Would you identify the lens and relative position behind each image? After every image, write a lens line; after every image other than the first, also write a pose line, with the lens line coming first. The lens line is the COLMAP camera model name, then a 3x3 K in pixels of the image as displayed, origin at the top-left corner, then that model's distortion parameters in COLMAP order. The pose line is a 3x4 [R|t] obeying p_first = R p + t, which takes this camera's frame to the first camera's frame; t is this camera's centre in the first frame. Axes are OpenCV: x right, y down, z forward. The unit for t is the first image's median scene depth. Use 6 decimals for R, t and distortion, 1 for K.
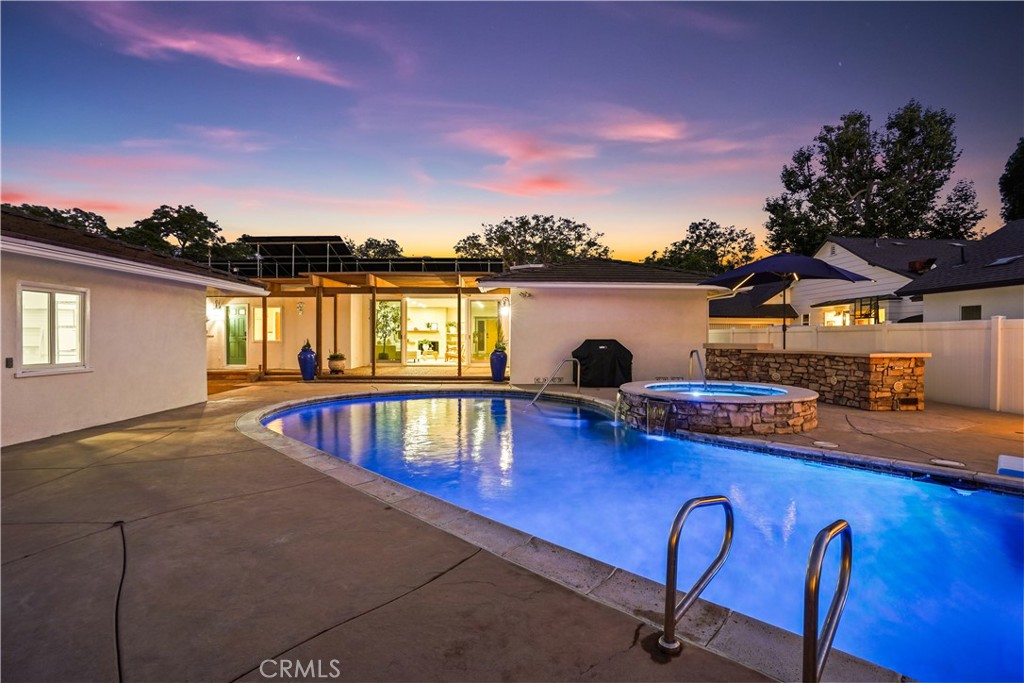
lens RADIAL K [[473.3, 0, 515.0], [0, 473.3, 338.5], [0, 0, 1]] dist [-0.076835, 0.032160]
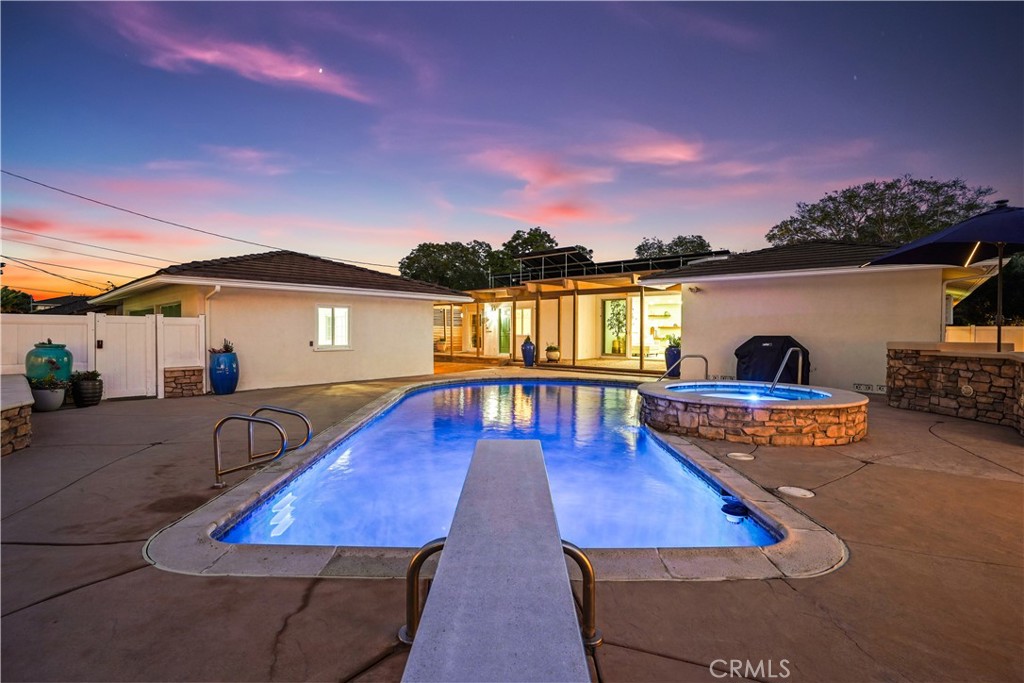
lens RADIAL K [[473.3, 0, 515.0], [0, 473.3, 338.5], [0, 0, 1]] dist [-0.076835, 0.032160]
pose [[0.736215, 0.011830, -0.676644, 0.488623], [-0.006480, 0.999925, 0.010431, 0.001224], [0.676717, -0.003295, 0.736236, 0.035469]]
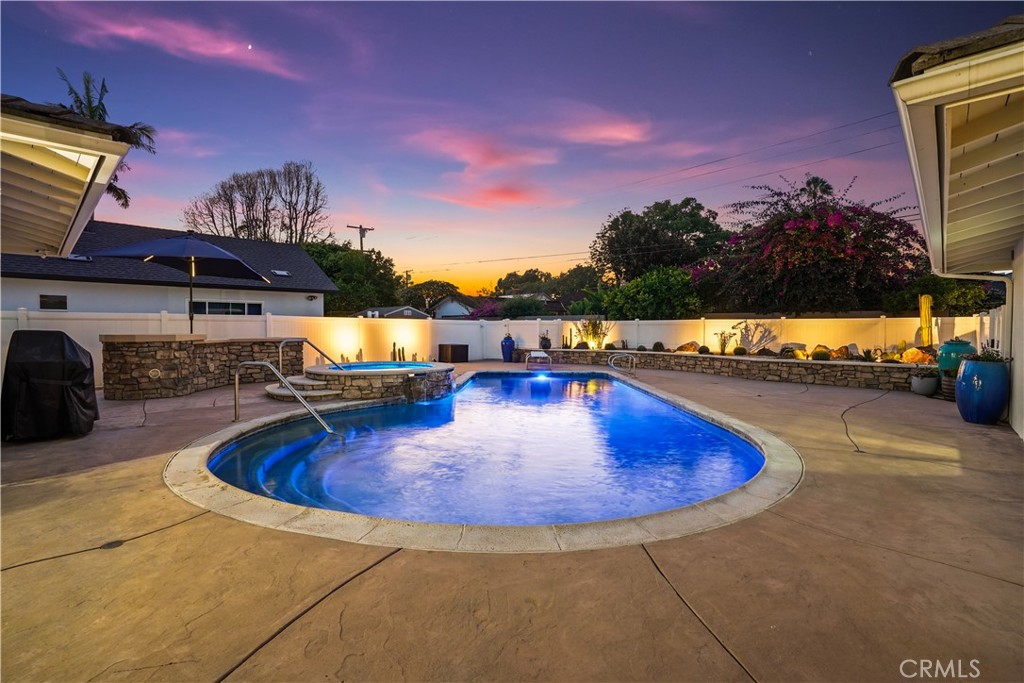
lens RADIAL K [[473.3, 0, 515.0], [0, 473.3, 338.5], [0, 0, 1]] dist [-0.076835, 0.032160]
pose [[-0.718324, -0.017841, 0.695480, -0.521588], [-0.000981, 0.999696, 0.024632, -0.001876], [-0.695708, 0.017011, -0.718123, 1.168483]]
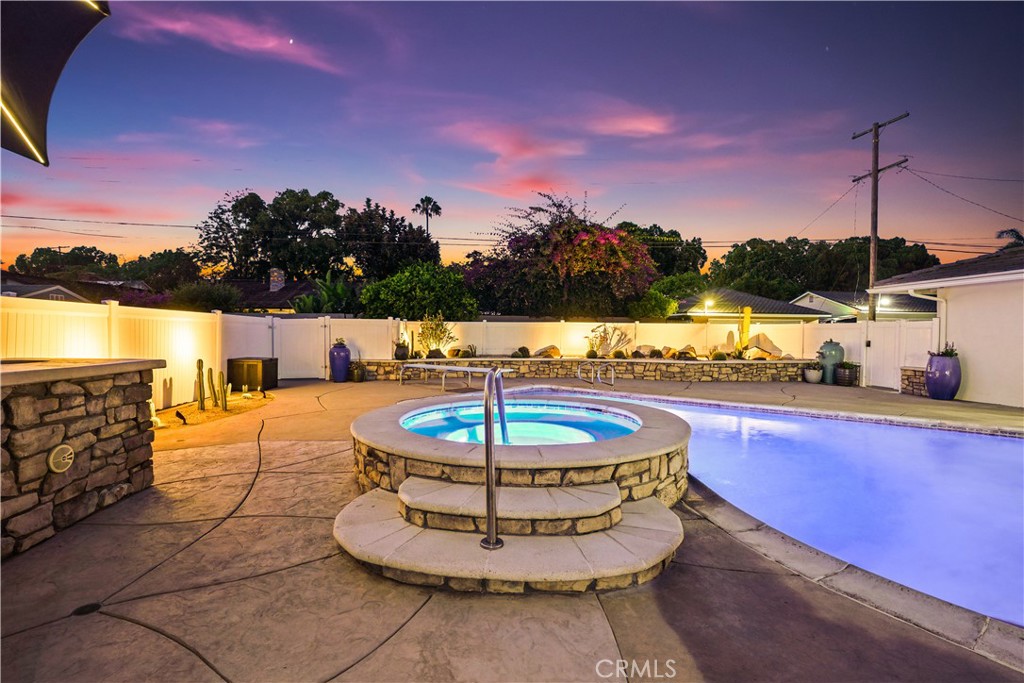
lens RADIAL K [[473.3, 0, 515.0], [0, 473.3, 338.5], [0, 0, 1]] dist [-0.076835, 0.032160]
pose [[-0.996474, -0.006404, -0.083657, 0.335072], [-0.007802, 0.999835, 0.016395, 0.000578], [0.083538, 0.016989, -0.996360, 1.096251]]
